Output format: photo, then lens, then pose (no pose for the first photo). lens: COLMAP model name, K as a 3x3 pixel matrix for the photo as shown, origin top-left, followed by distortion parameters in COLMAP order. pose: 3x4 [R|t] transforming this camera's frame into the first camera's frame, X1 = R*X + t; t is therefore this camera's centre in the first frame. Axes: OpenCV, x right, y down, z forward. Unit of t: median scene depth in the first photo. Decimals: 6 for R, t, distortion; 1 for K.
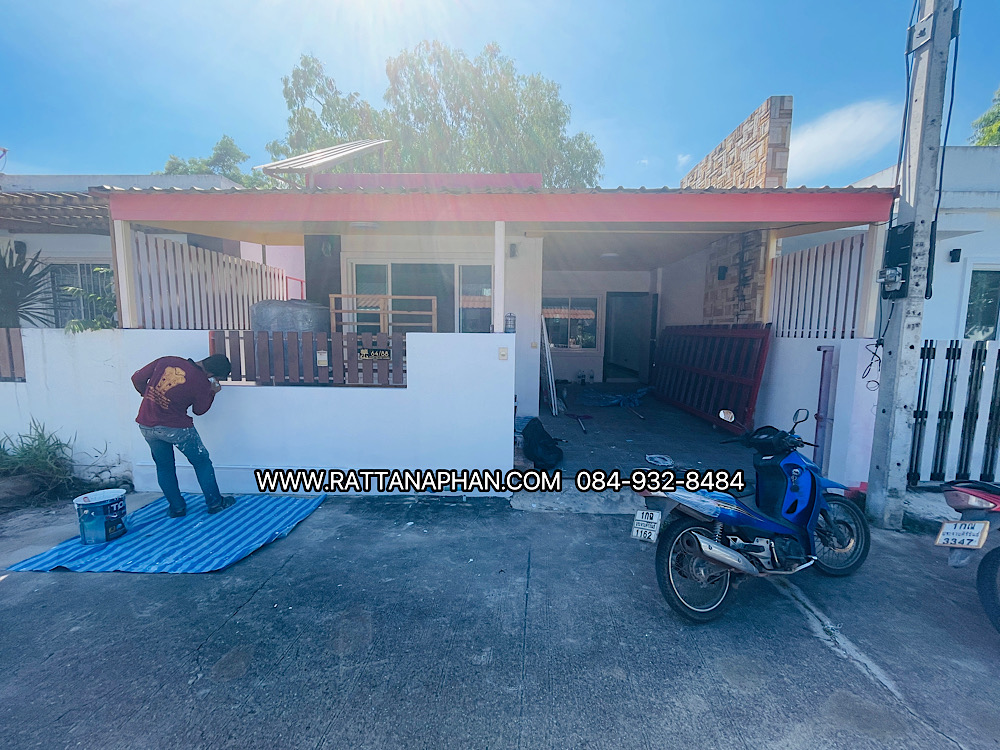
lens RADIAL K [[403.3, 0, 502.0], [0, 403.3, 372.3], [0, 0, 1]] dist [-0.004370, -0.000041]
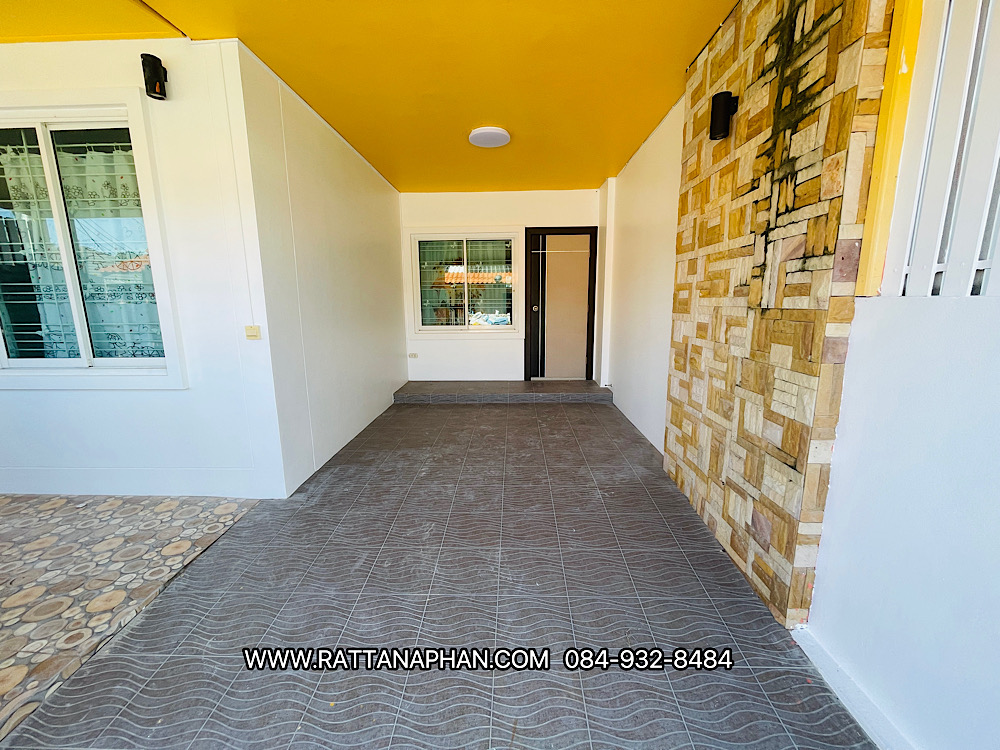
lens RADIAL K [[403.3, 0, 501.0], [0, 403.3, 373.3], [0, 0, 1]] dist [-0.004370, -0.000041]
pose [[0.999776, -0.020218, -0.006239, 0.550249], [0.020630, 0.996955, 0.075196, -0.085369], [0.004700, -0.075308, 0.997149, 0.990833]]
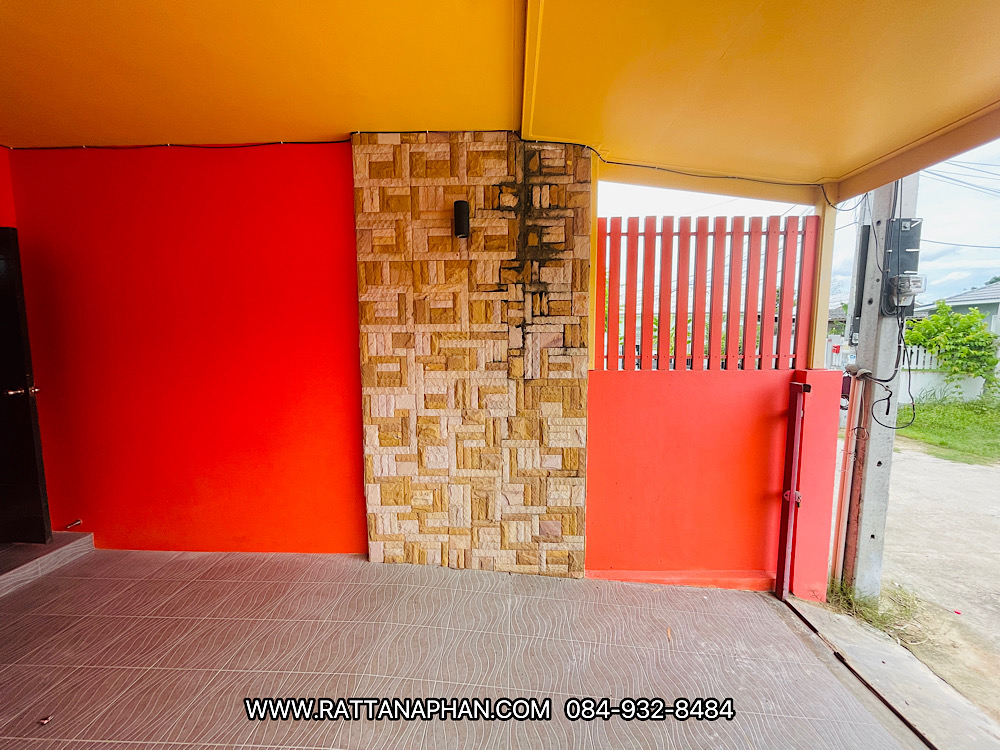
lens RADIAL K [[403.3, 0, 498.9], [0, 403.3, 371.4], [0, 0, 1]] dist [-0.004370, -0.000041]
pose [[-0.001646, -0.100831, 0.994902, 0.193257], [0.105805, 0.989301, 0.100438, -0.205738], [-0.994385, 0.105431, 0.009040, 1.521381]]
